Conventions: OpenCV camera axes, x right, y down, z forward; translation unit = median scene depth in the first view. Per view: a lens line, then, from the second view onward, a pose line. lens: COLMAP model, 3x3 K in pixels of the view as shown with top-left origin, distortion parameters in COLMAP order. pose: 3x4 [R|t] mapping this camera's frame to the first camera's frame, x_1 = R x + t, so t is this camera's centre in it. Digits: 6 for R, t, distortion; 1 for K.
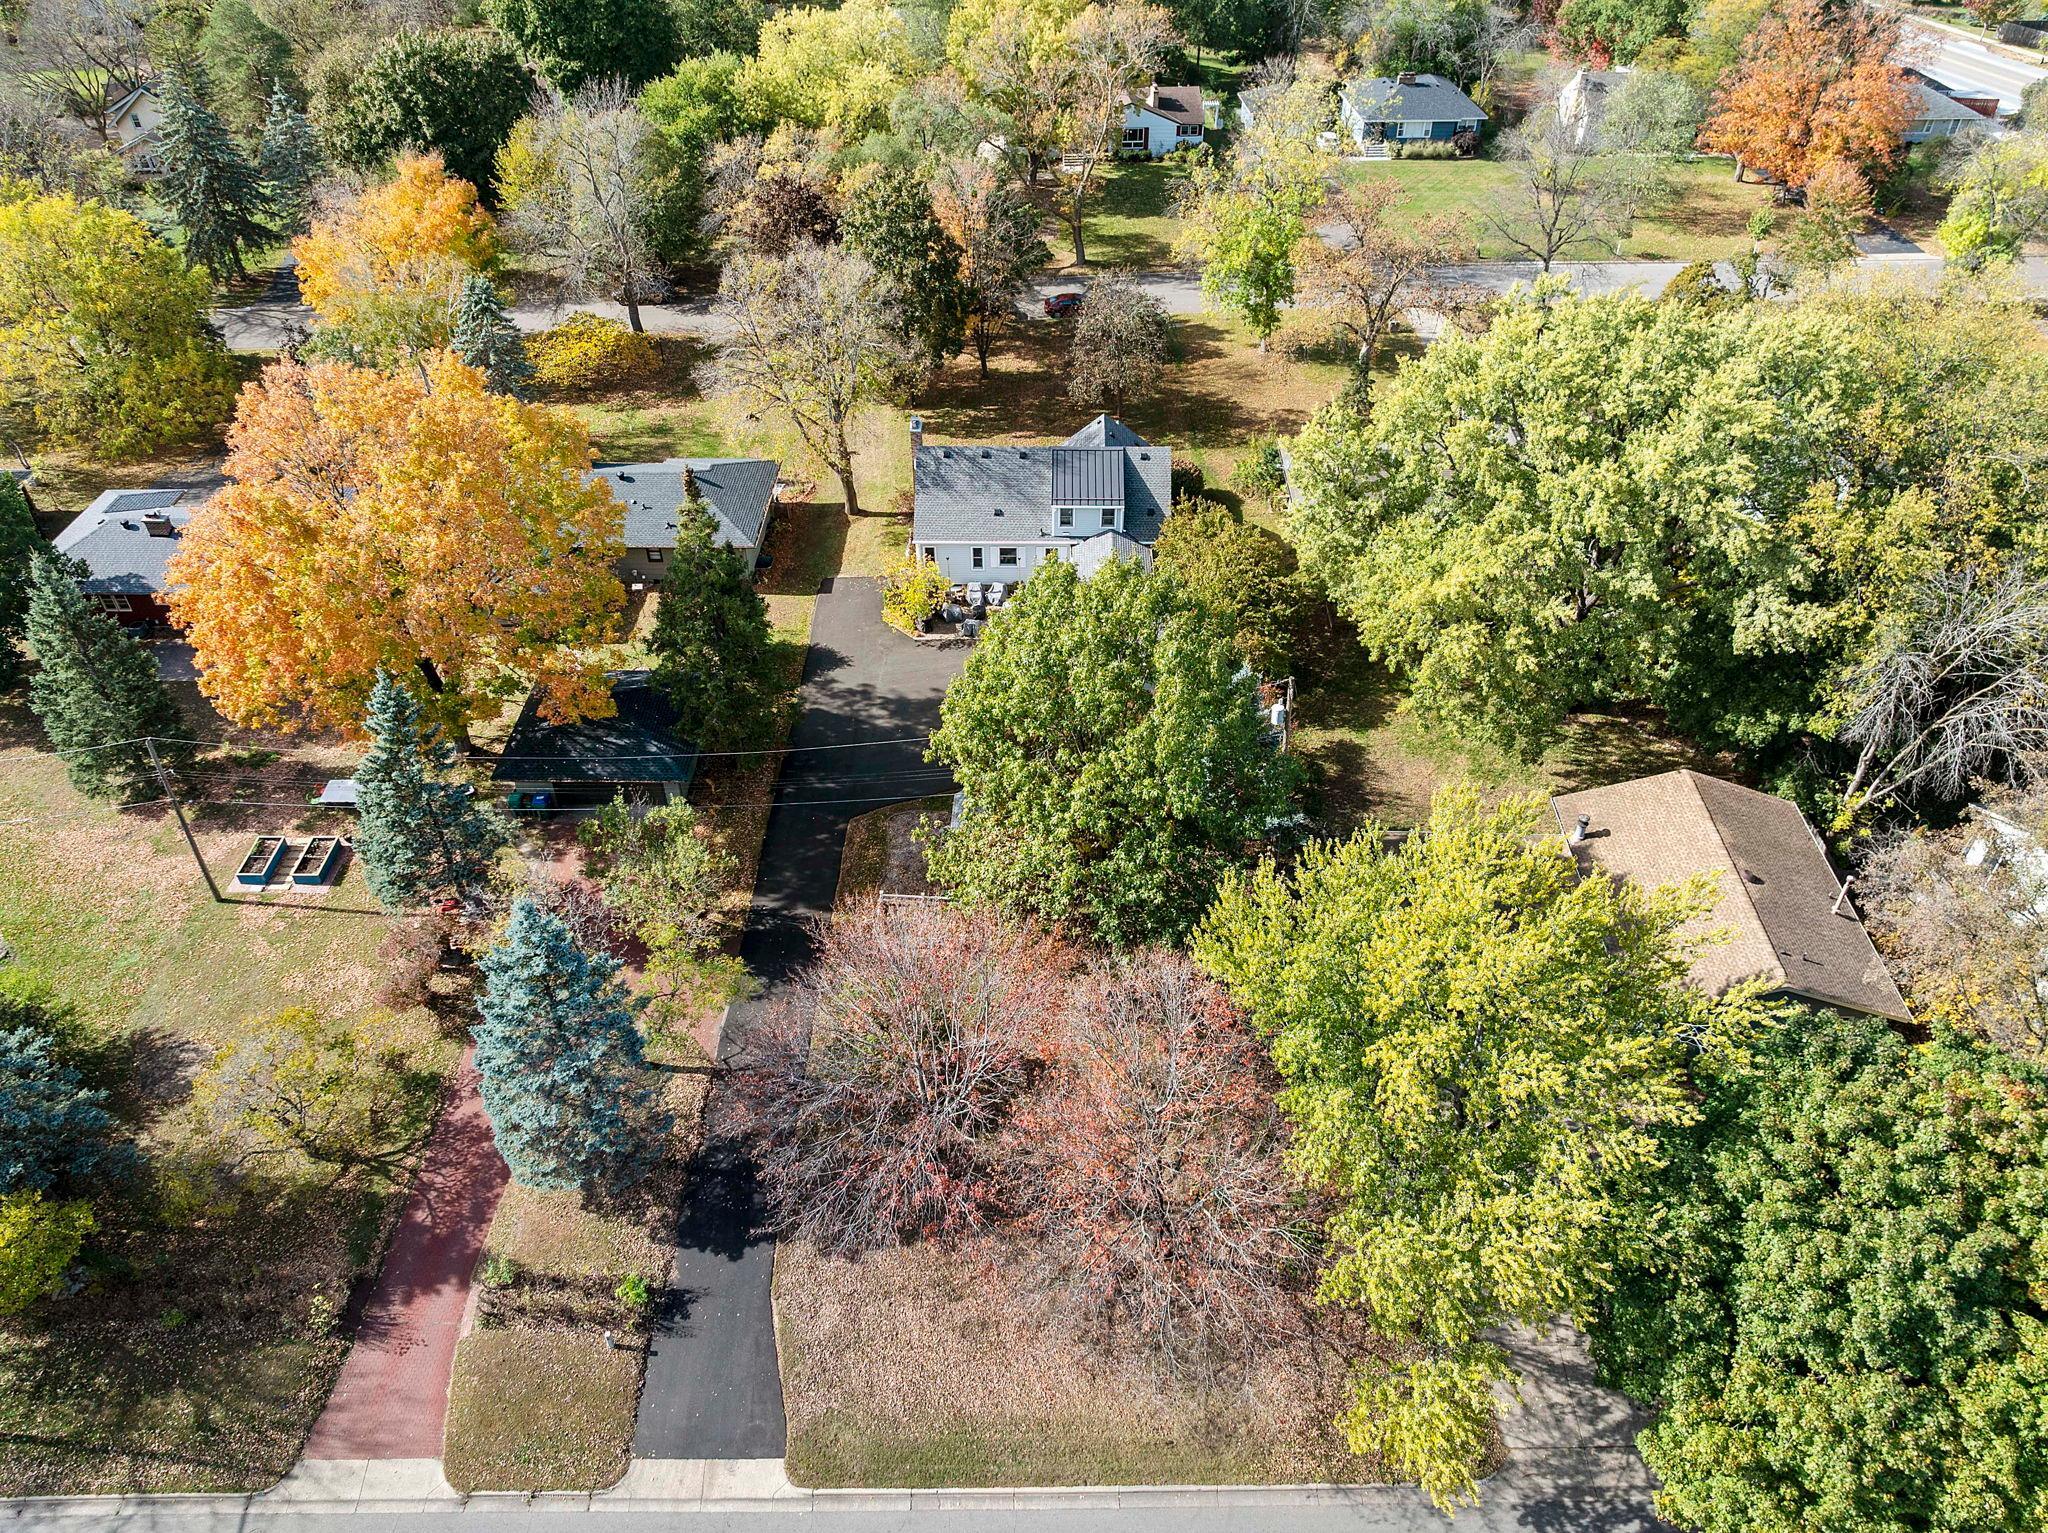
lens RADIAL K [[1451.6, 0, 1036.2], [0, 1451.6, 746.6], [0, 0, 1]] dist [-0.040906, 0.013231]
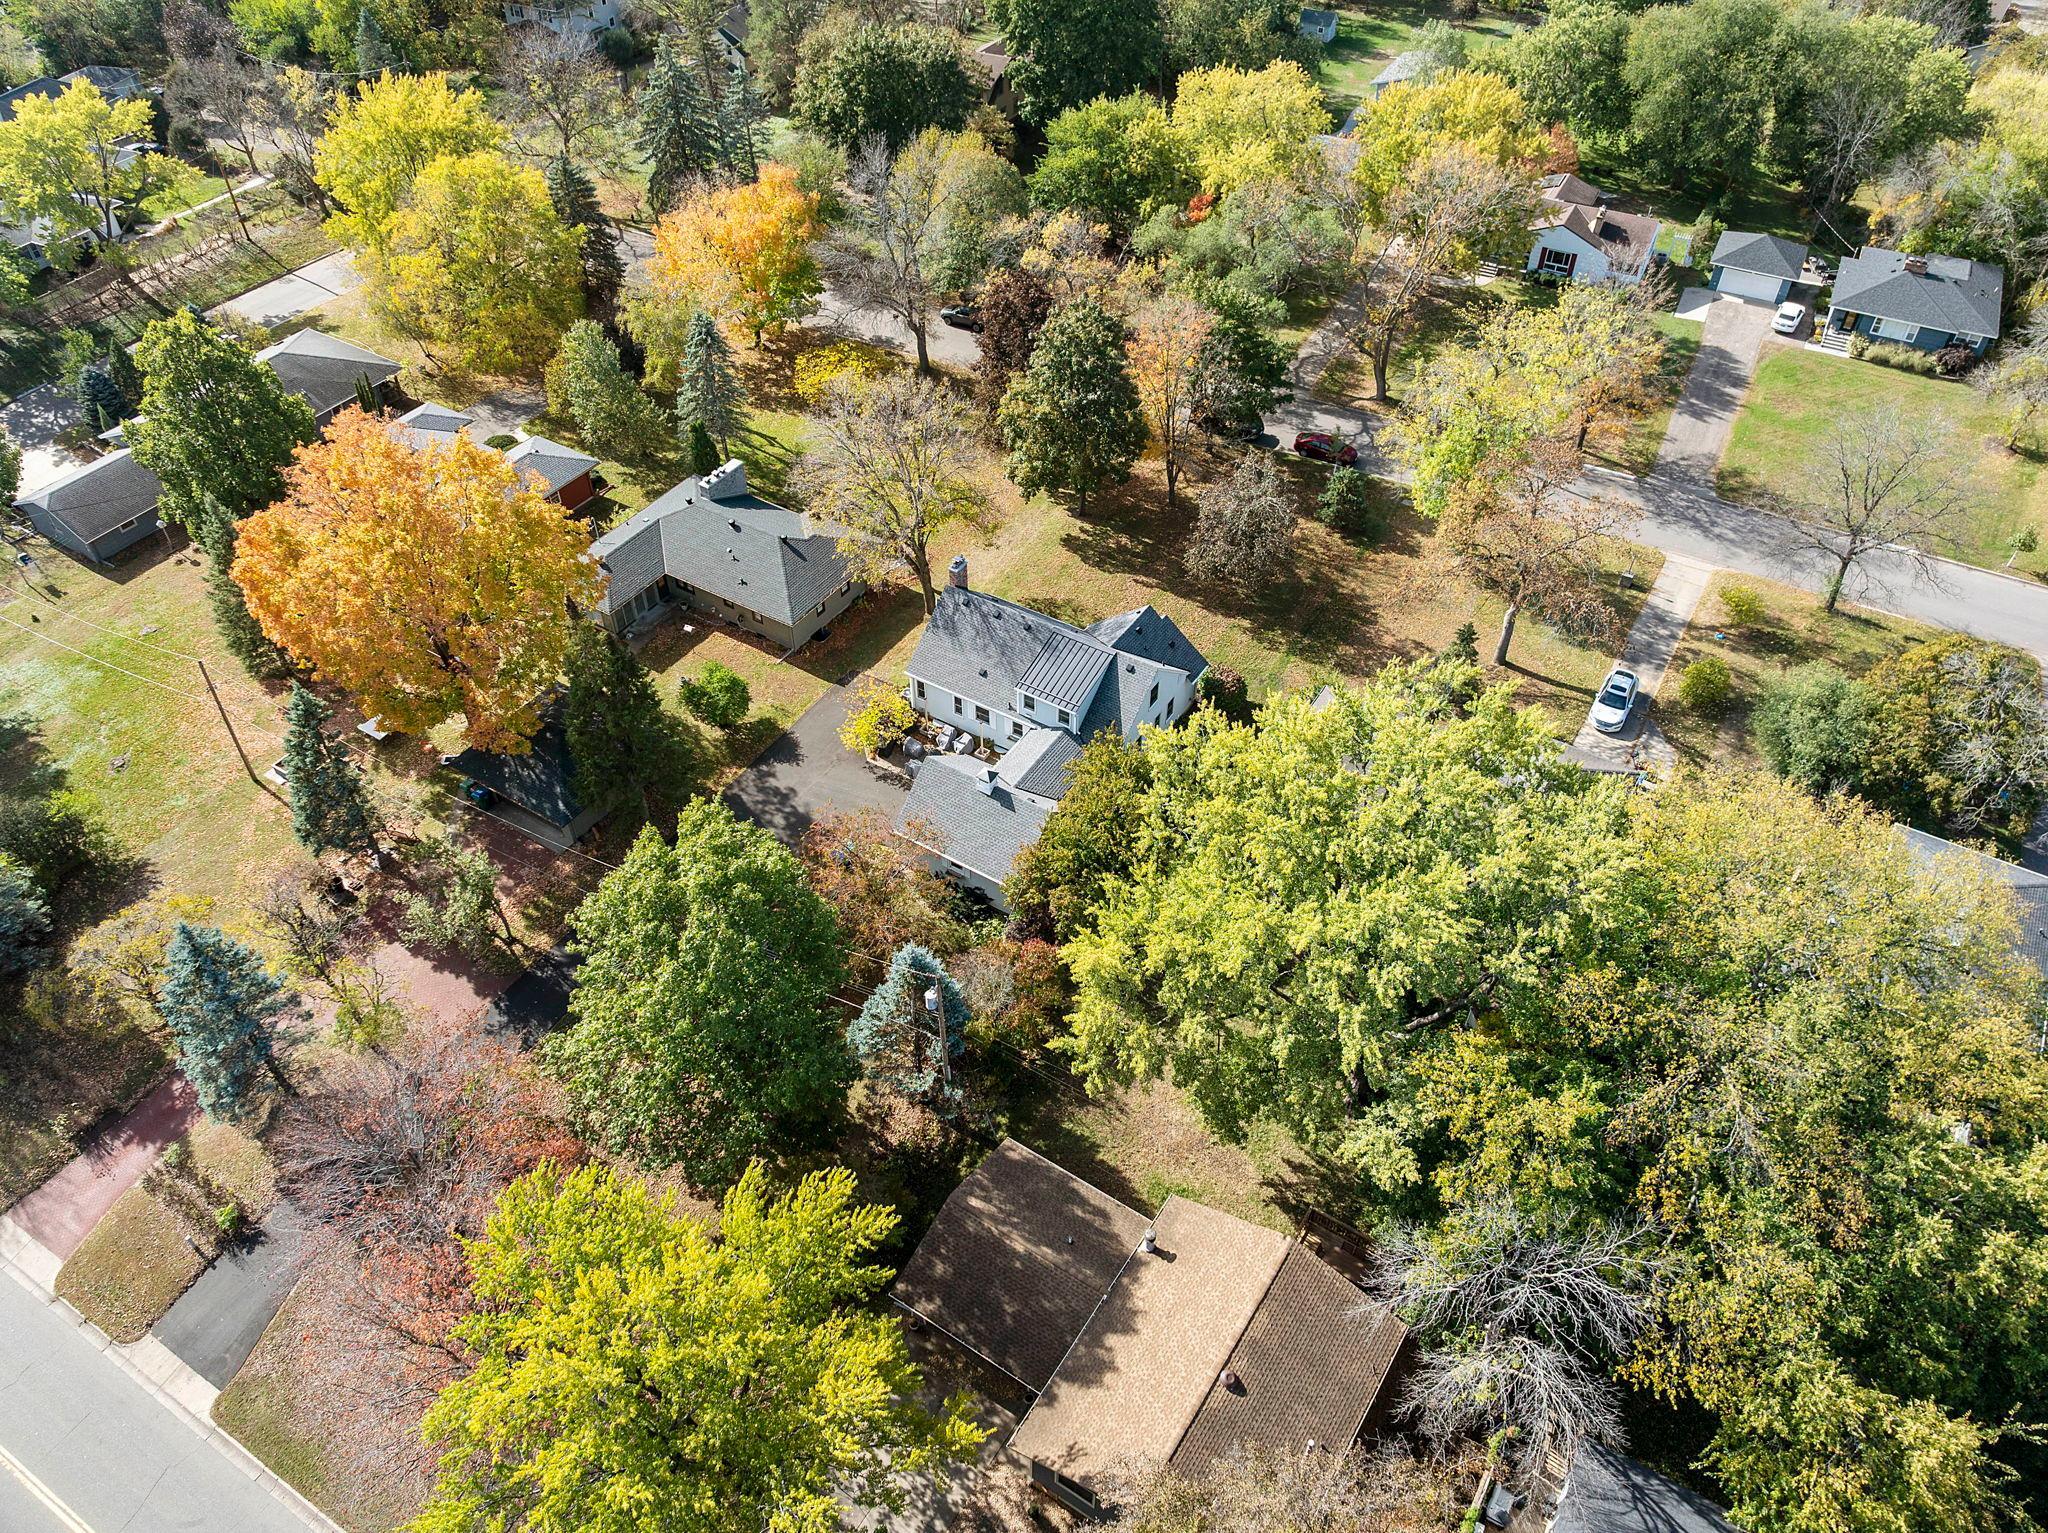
lens RADIAL K [[1451.6, 0, 1030.2], [0, 1451.6, 763.2], [0, 0, 1]] dist [-0.040906, 0.013231]
pose [[0.853883, 0.361976, -0.373976, 0.420258], [-0.329630, 0.932177, 0.149634, -0.272114], [0.402776, -0.004496, 0.915288, 0.065642]]
